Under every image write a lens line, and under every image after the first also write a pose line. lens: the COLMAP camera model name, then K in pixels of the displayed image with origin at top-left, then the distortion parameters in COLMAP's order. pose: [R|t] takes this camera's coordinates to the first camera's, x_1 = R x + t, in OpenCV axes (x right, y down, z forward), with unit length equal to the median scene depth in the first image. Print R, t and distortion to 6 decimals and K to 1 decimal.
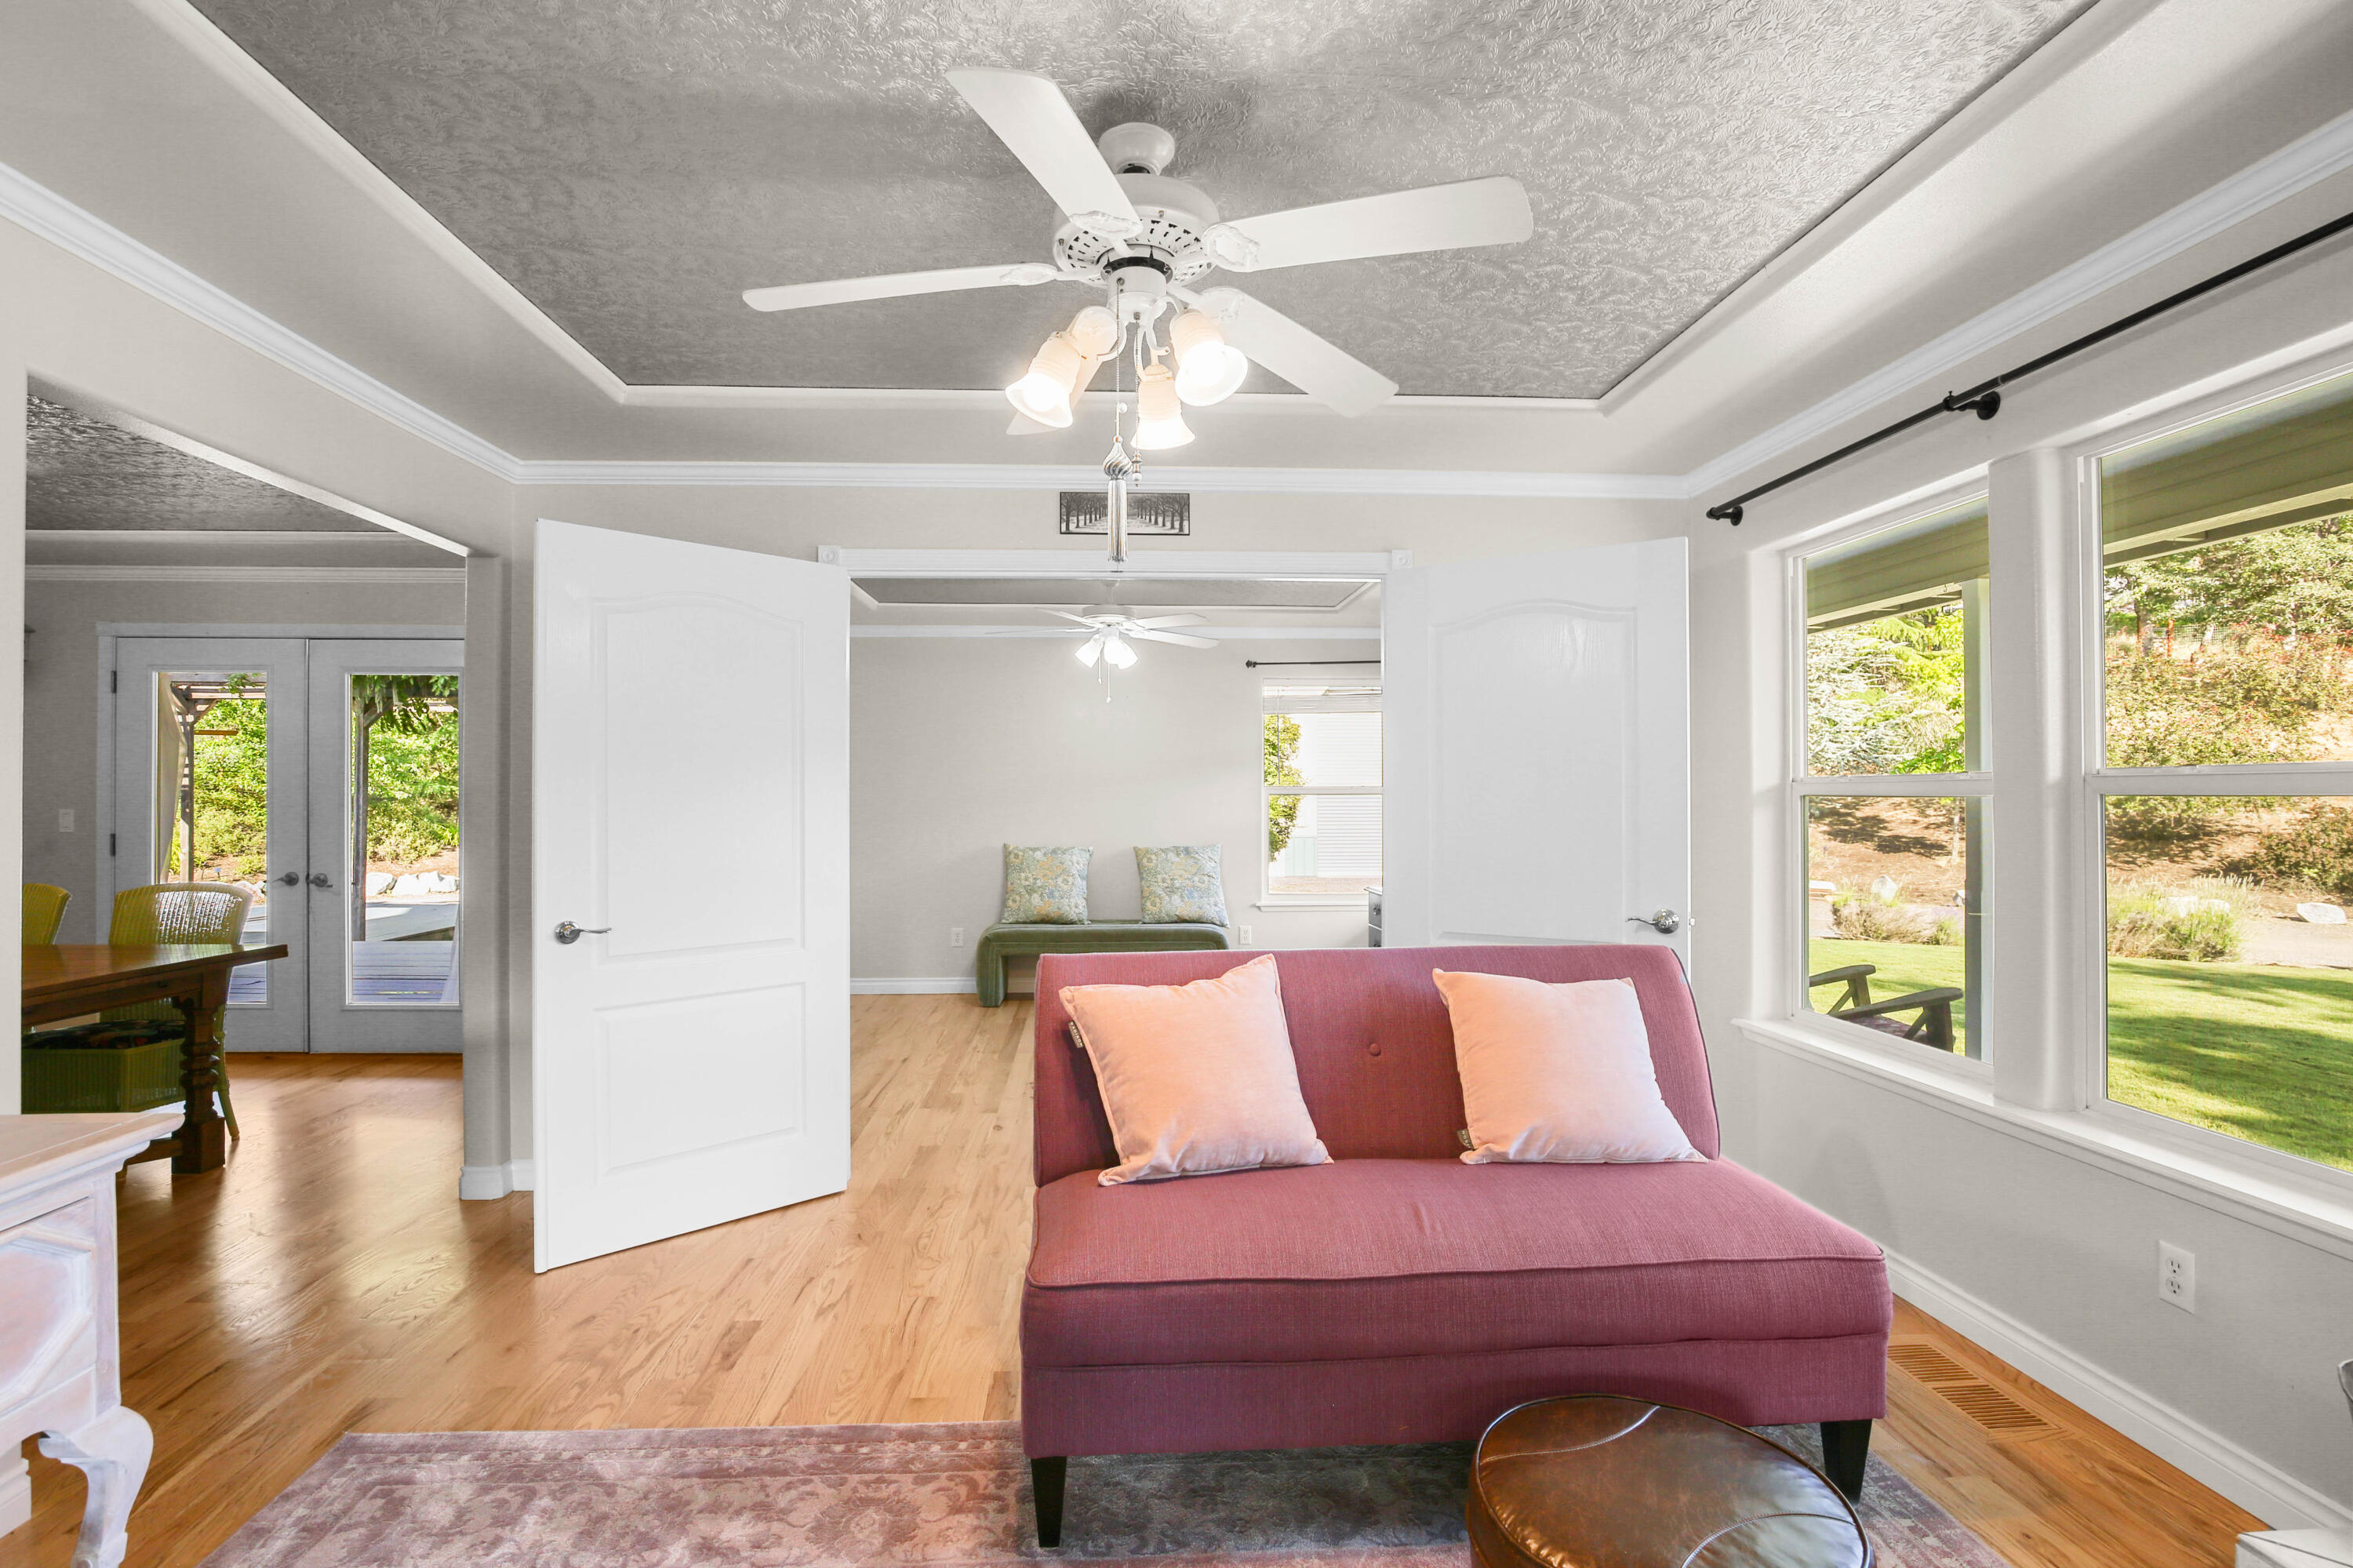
lens RADIAL K [[1111.3, 0, 1177.0], [0, 1111.3, 789.2], [0, 0, 1]] dist [-0.000119, -0.000041]
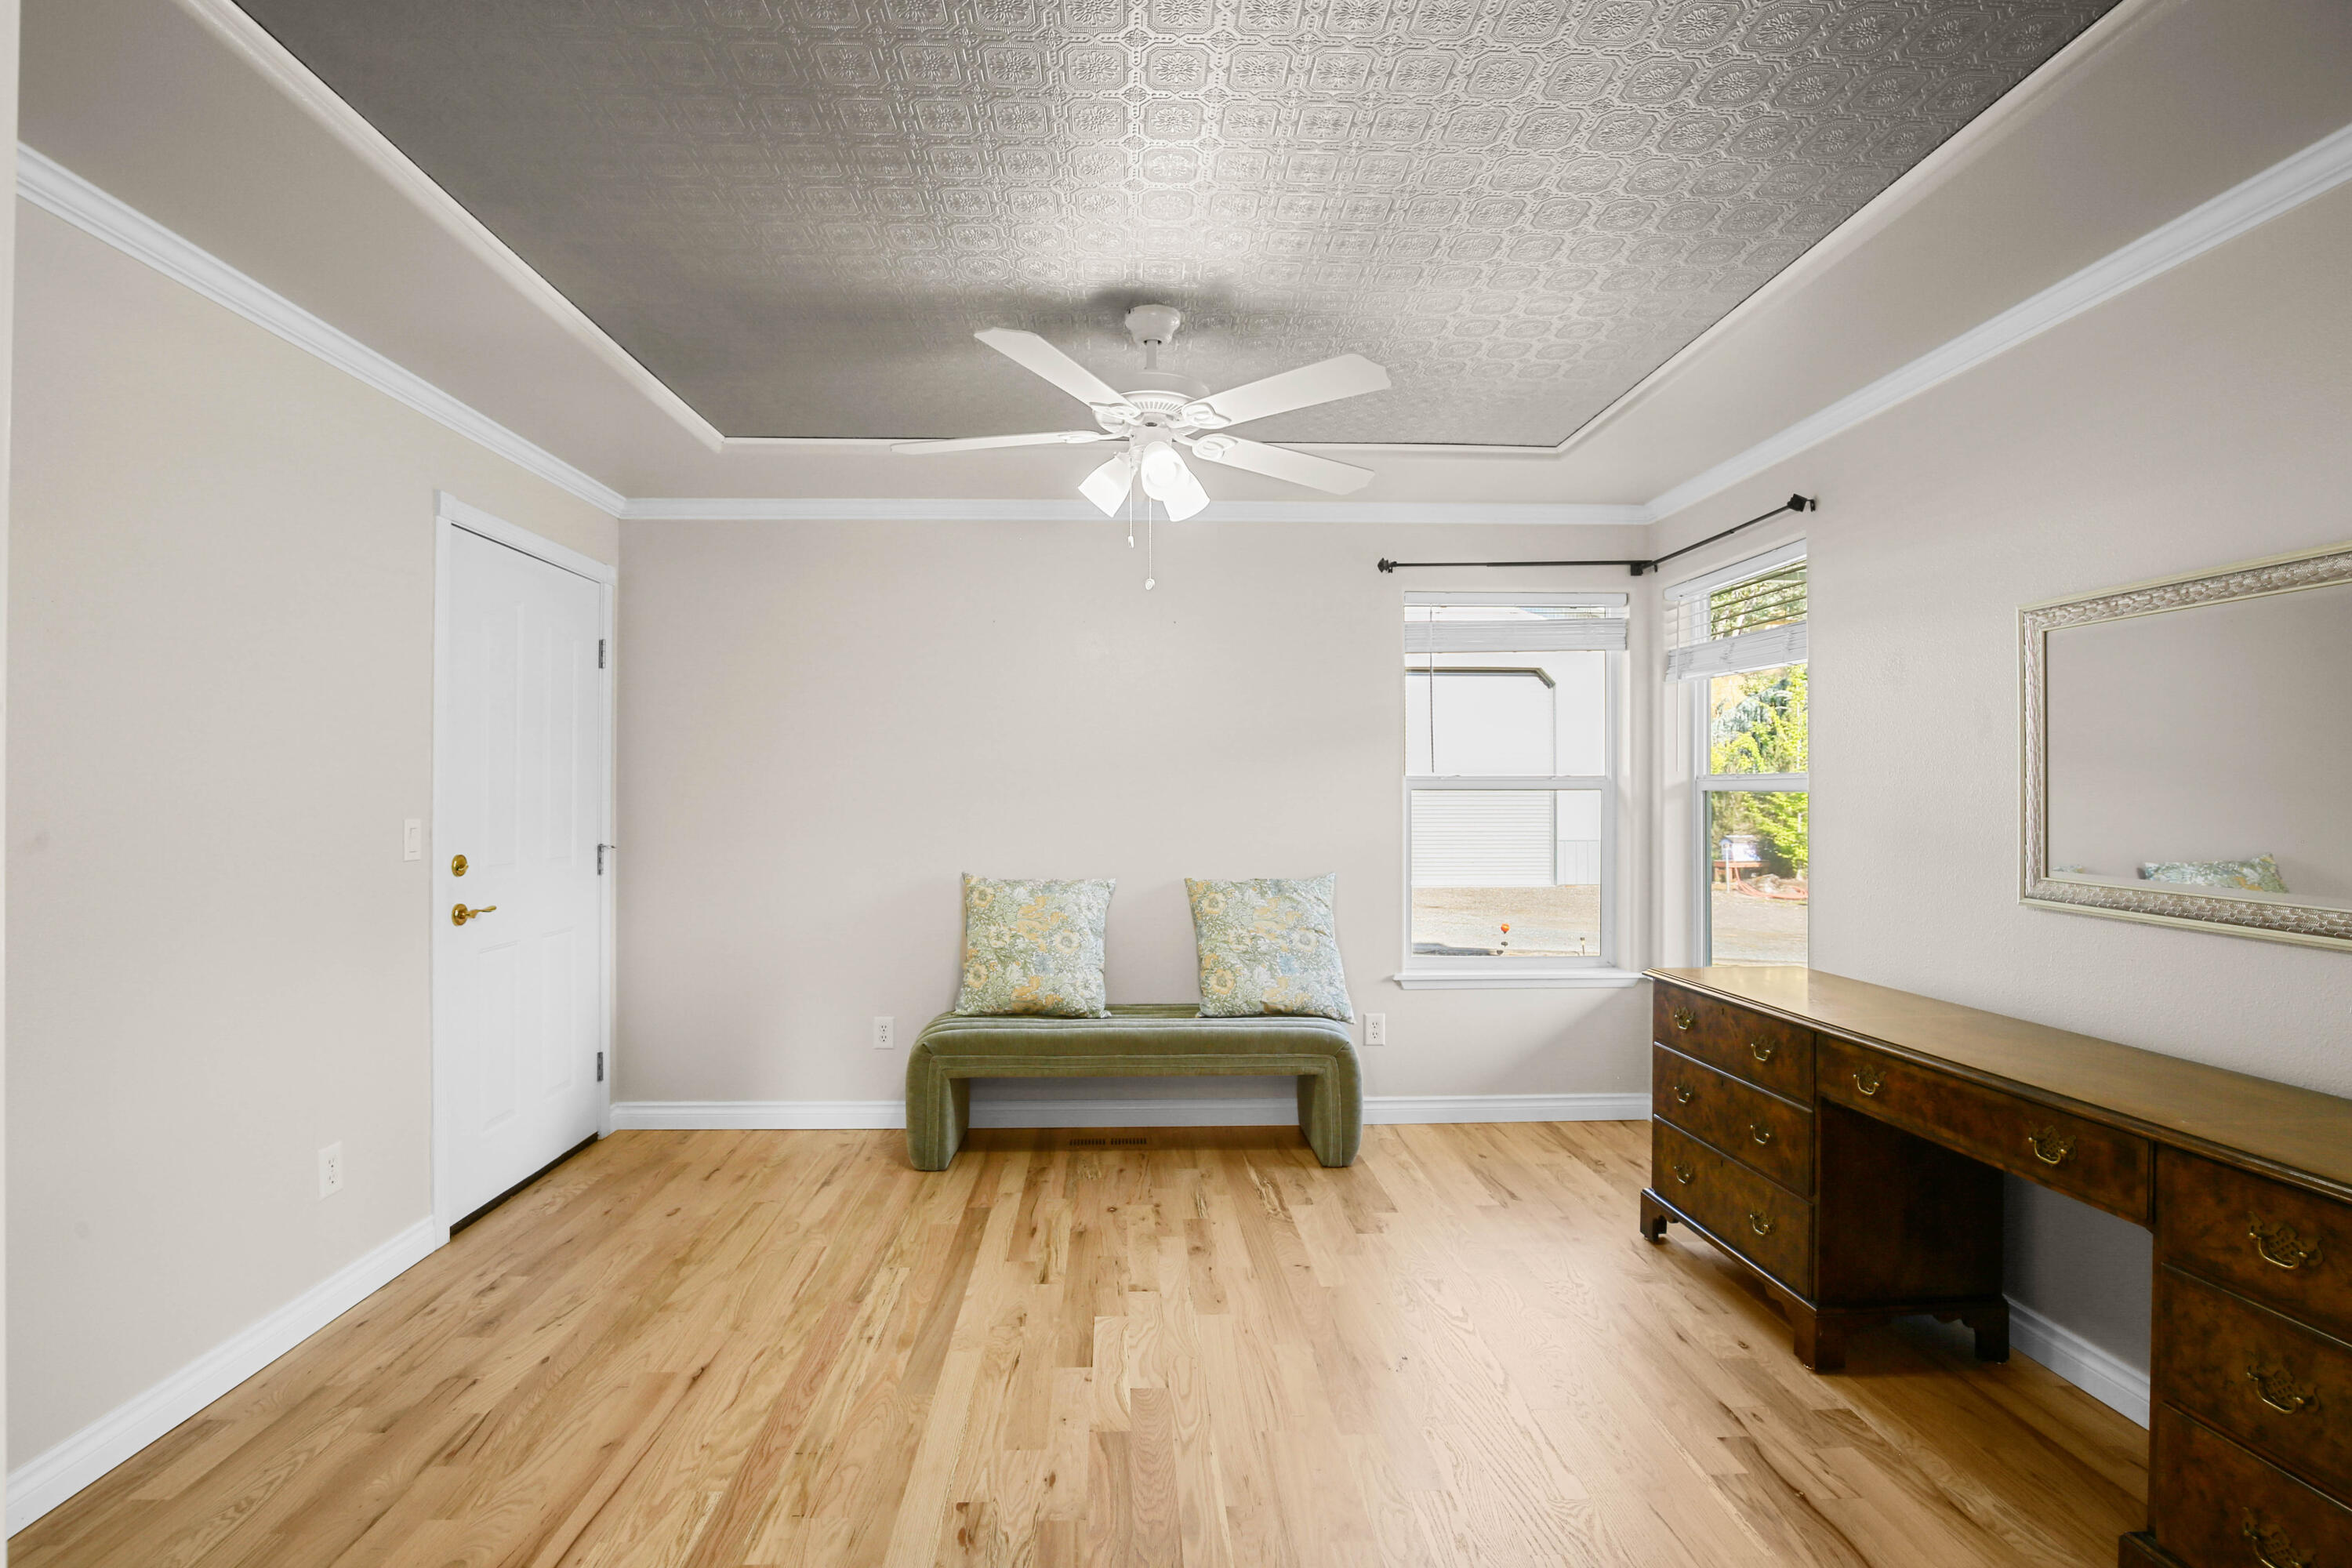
lens RADIAL K [[1110.8, 0, 1170.8], [0, 1110.8, 783.5], [0, 0, 1]] dist [-0.000119, -0.000041]
pose [[0.999596, 0.002589, -0.028318, -0.031127], [-0.002495, 0.999991, 0.003337, 0.000085], [0.028327, -0.003265, 0.999593, 0.430691]]
